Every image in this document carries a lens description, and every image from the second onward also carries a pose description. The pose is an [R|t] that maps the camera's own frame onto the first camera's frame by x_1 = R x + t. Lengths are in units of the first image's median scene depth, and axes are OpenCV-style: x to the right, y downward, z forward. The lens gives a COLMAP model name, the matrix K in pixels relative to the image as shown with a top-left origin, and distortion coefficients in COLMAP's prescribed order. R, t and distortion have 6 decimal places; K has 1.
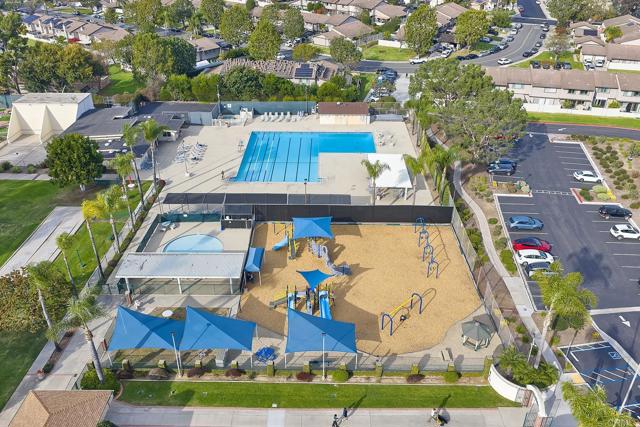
lens RADIAL K [[531.0, 0, 323.7], [0, 531.0, 209.3], [0, 0, 1]] dist [0.010515, -0.007877]
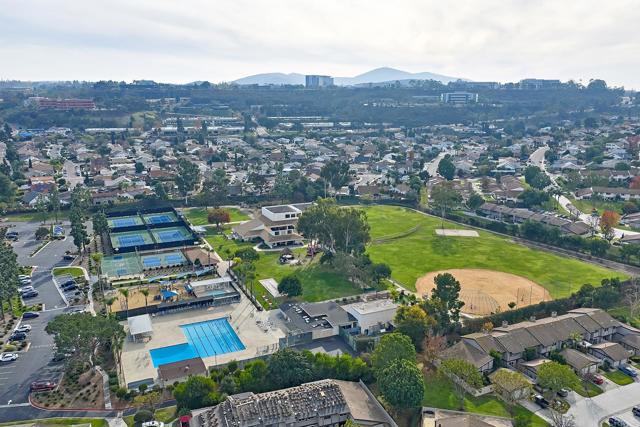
lens RADIAL K [[531.0, 0, 323.7], [0, 531.0, 209.3], [0, 0, 1]] dist [0.010515, -0.007877]
pose [[-0.905414, 0.087190, -0.415479, 0.252970], [-0.213243, 0.752851, 0.622690, -1.502965], [0.367086, 0.652391, -0.663049, 2.004340]]
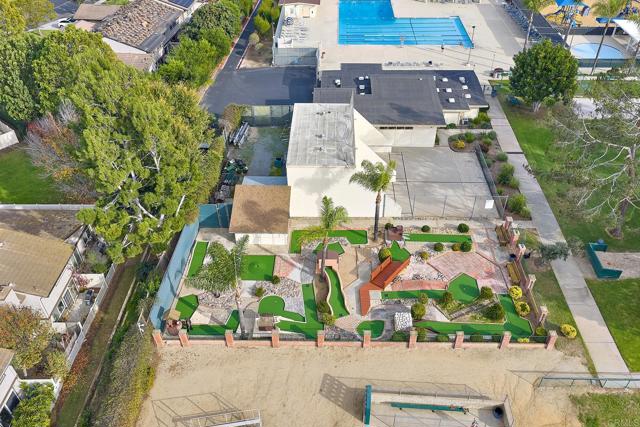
lens RADIAL K [[531.0, 0, 323.7], [0, 531.0, 209.3], [0, 0, 1]] dist [0.010515, -0.007877]
pose [[0.017064, -0.628650, 0.777501, -1.100430], [0.488998, 0.683518, 0.541927, -0.499499], [-0.872118, 0.370949, 0.319072, 0.975040]]
